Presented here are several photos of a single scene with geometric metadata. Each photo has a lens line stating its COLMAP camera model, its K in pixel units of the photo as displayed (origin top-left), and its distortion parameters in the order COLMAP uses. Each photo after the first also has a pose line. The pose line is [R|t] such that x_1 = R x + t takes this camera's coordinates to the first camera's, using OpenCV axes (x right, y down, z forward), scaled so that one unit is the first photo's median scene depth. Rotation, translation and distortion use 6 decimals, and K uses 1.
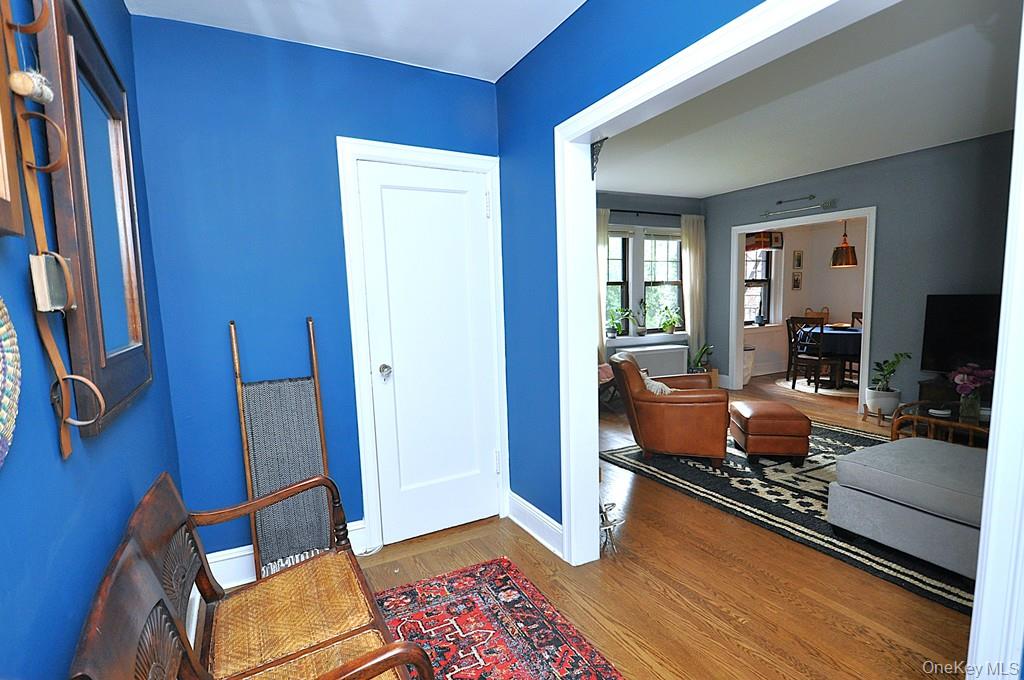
lens RADIAL K [[500.0, 0, 509.6], [0, 500.0, 354.2], [0, 0, 1]] dist [0.002320, -0.011286]
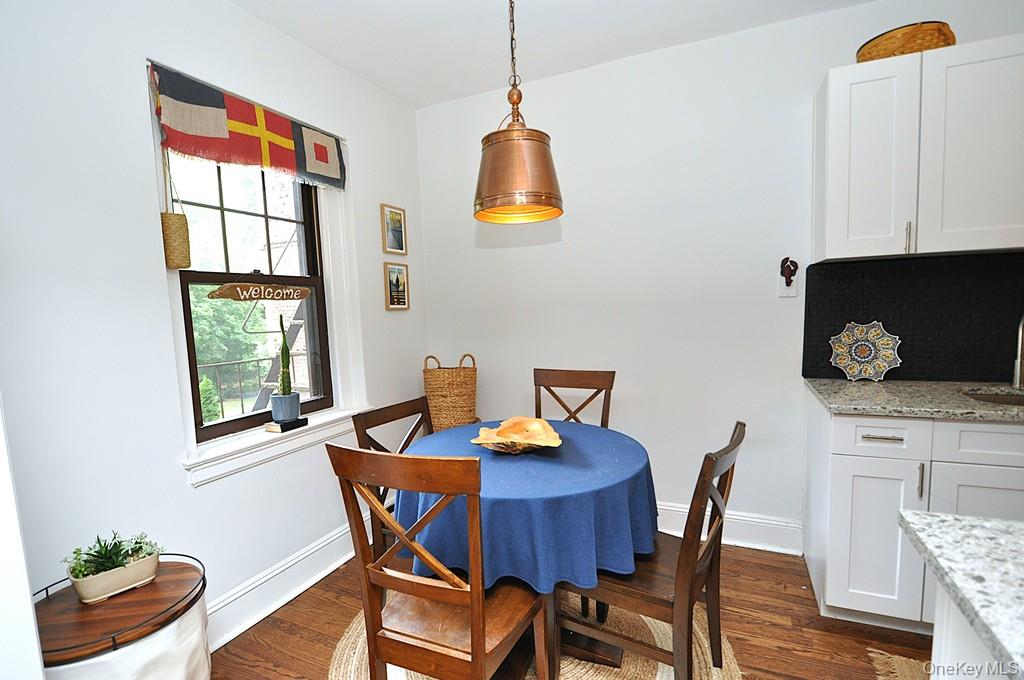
lens RADIAL K [[484.6, 0, 511.0], [0, 484.6, 353.9], [0, 0, 1]] dist [-0.002056, -0.000604]
pose [[0.785475, -0.058200, 0.616151, 0.837863], [0.086987, 0.996068, -0.016805, -0.165235], [-0.612750, 0.066797, 0.787449, 1.339879]]
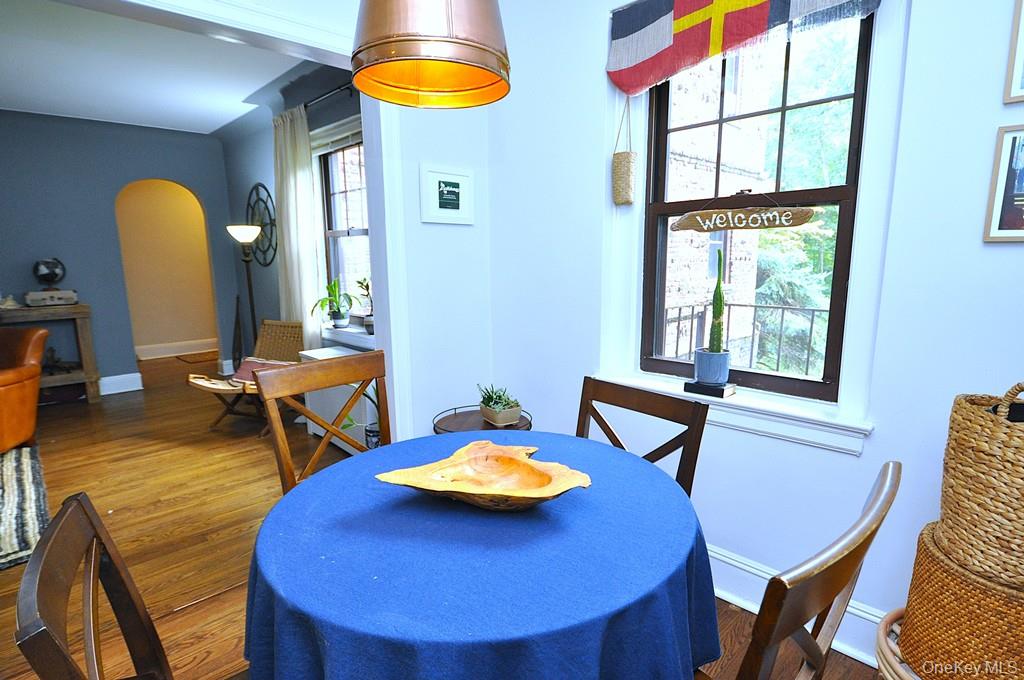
lens RADIAL K [[534.9, 0, 507.0], [0, 534.9, 356.0], [0, 0, 1]] dist [-0.000991, -0.001192]
pose [[0.285603, 0.201162, -0.936998, 1.393040], [-0.108237, 0.978237, 0.177024, -0.213636], [0.952216, 0.050859, 0.301161, 1.619488]]
